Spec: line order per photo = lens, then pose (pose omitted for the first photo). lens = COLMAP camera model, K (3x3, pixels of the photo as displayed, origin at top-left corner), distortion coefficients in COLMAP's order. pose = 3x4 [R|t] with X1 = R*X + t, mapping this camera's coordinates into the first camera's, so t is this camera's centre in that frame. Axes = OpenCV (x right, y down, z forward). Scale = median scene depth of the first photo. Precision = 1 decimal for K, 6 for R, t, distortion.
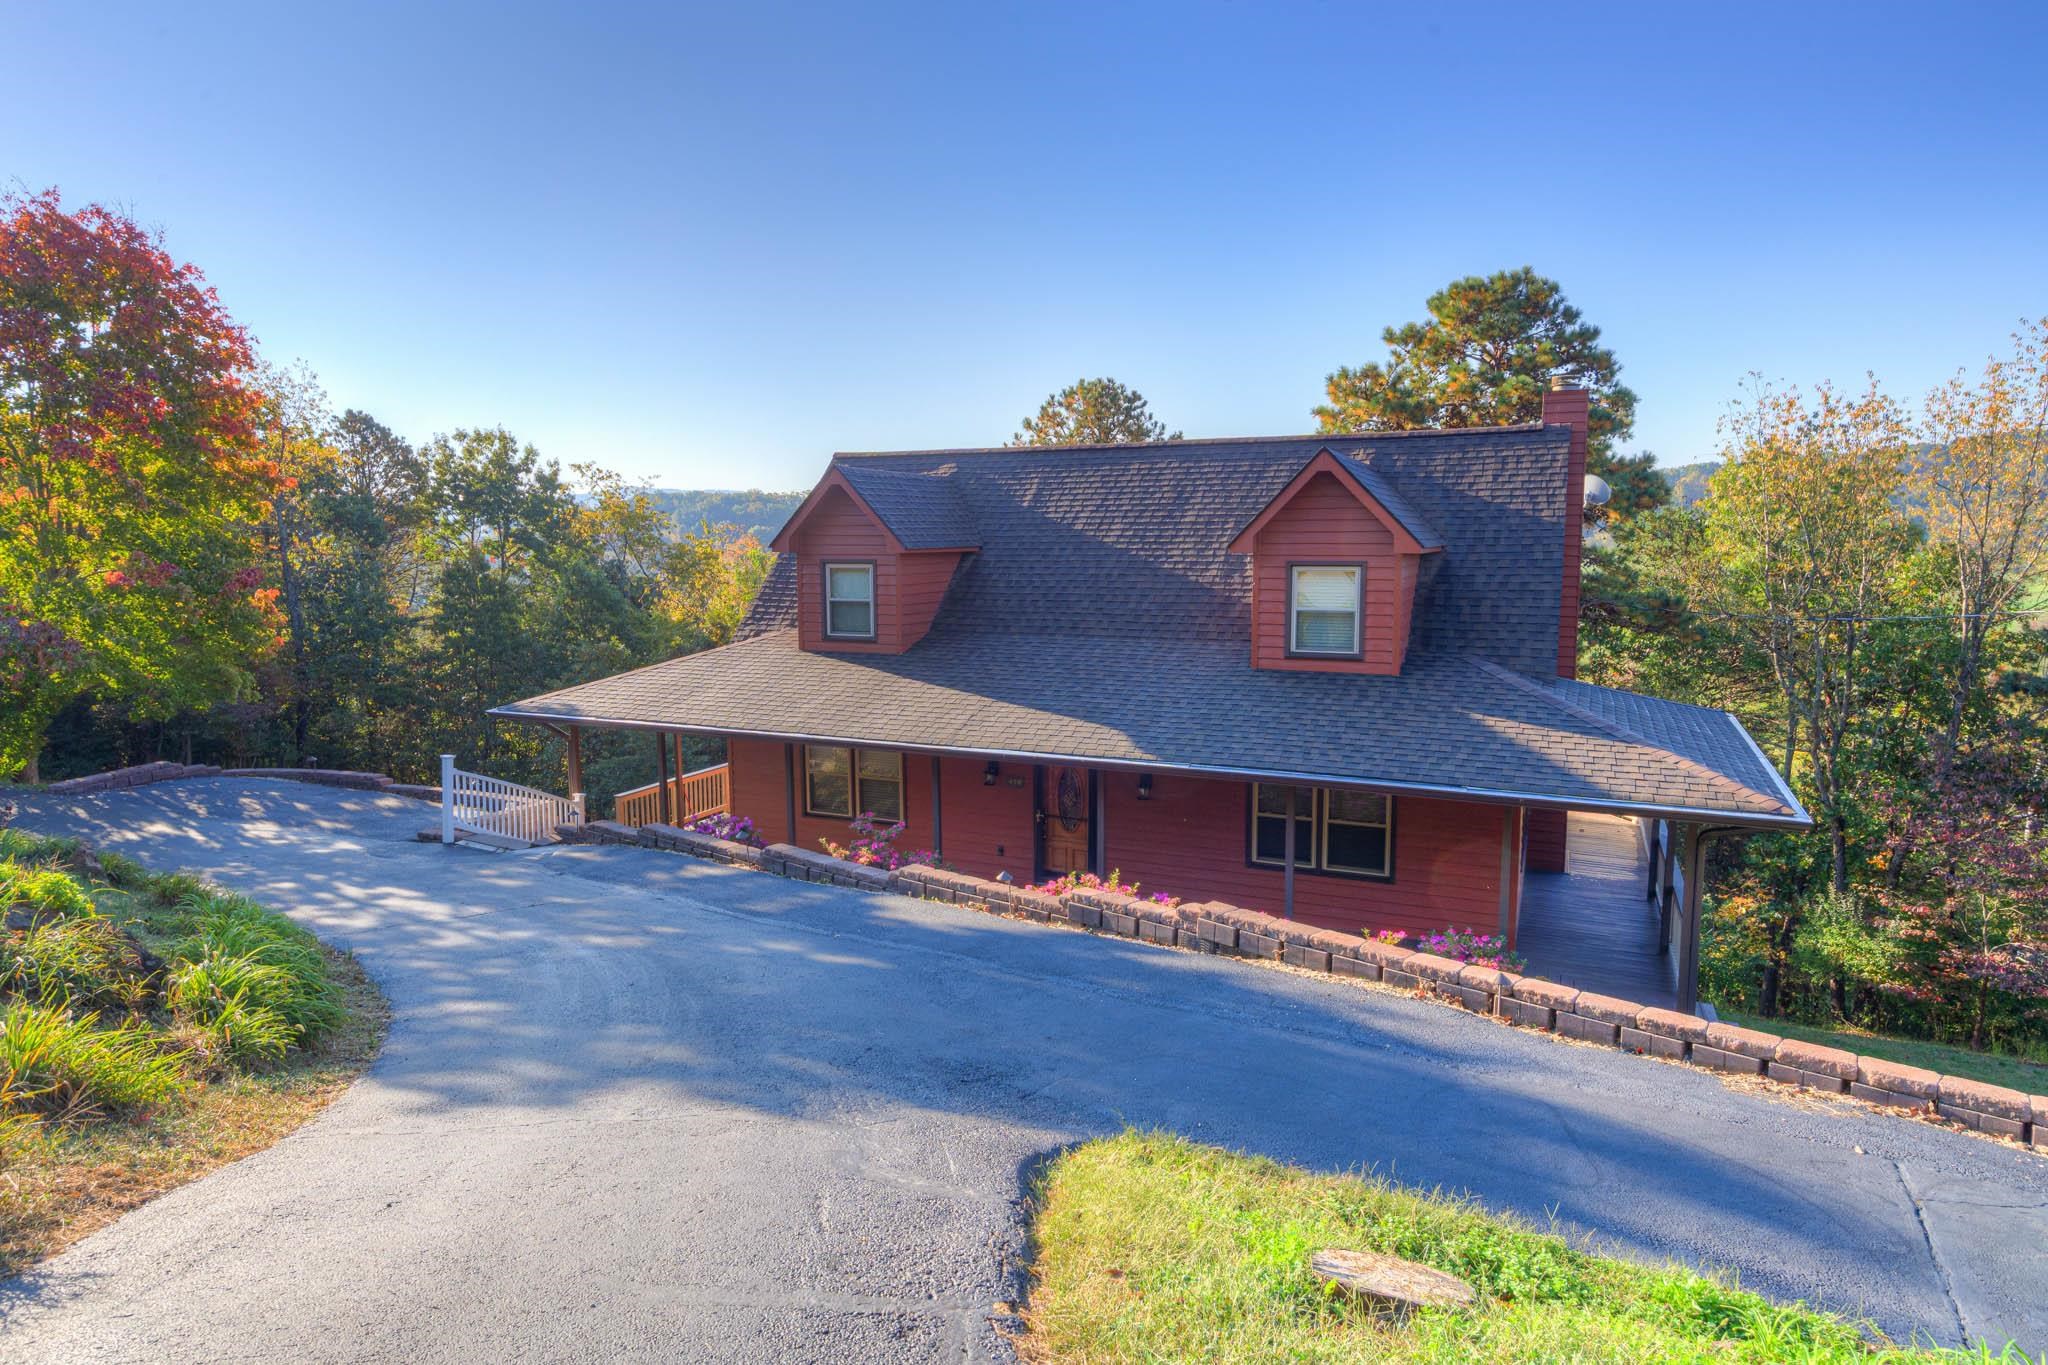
lens RADIAL K [[1133.9, 0, 1029.8], [0, 1133.9, 621.0], [0, 0, 1]] dist [-0.001277, 0.000000]
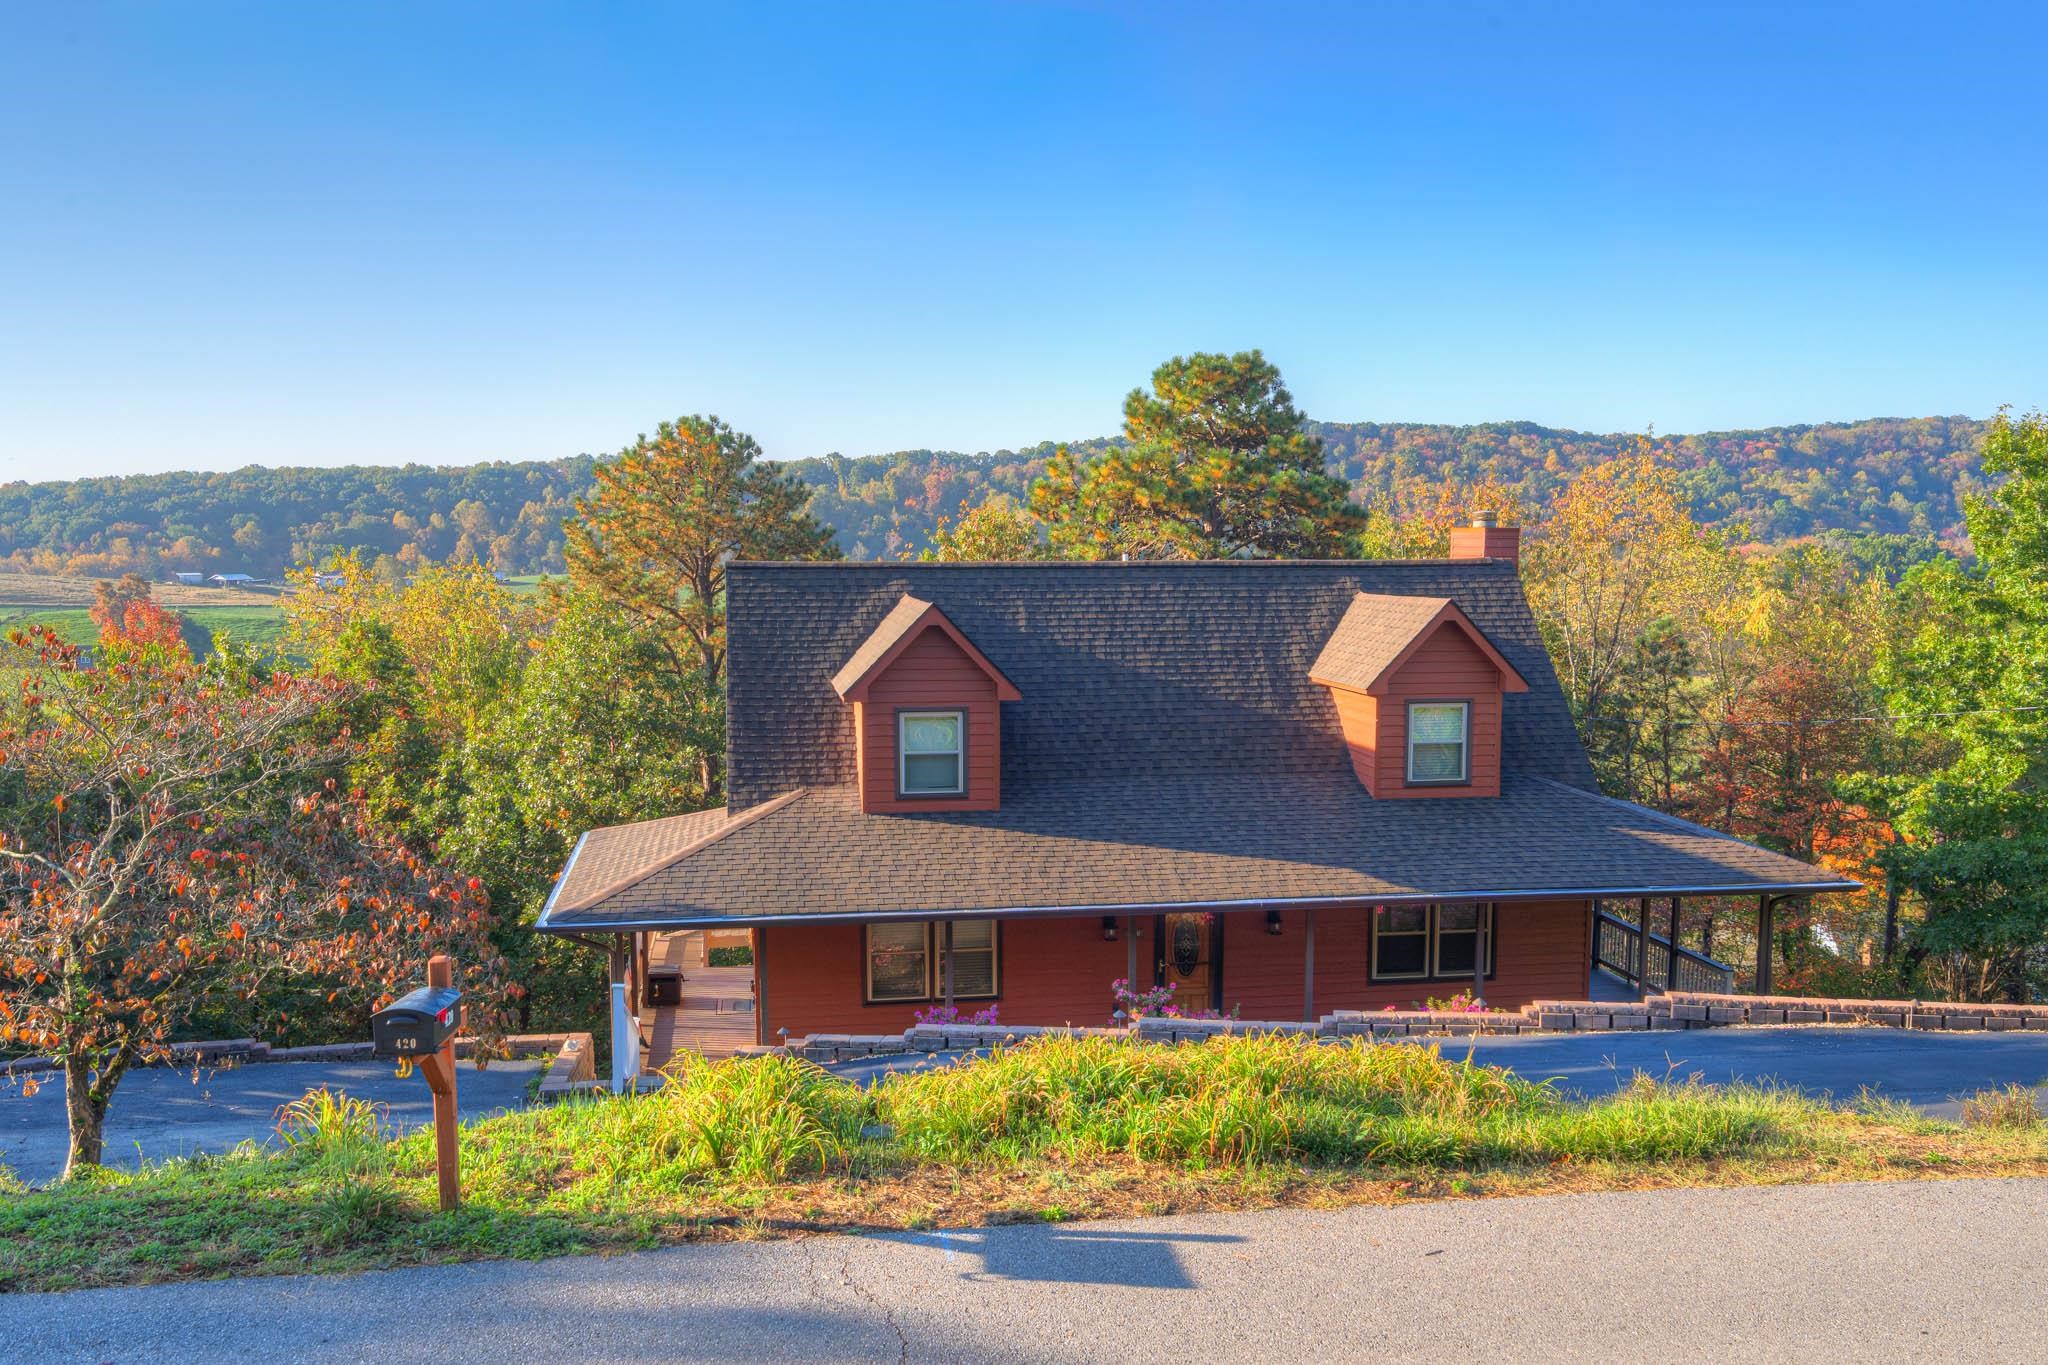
lens RADIAL K [[1630.3, 0, 1024.5], [0, 1630.3, 685.3], [0, 0, 1]] dist [0.006388, 0.002166]
pose [[0.842379, -0.040950, 0.537327, -0.922285], [0.038802, 0.999130, 0.015313, -0.104050], [-0.537487, 0.007950, 0.843235, -0.125087]]
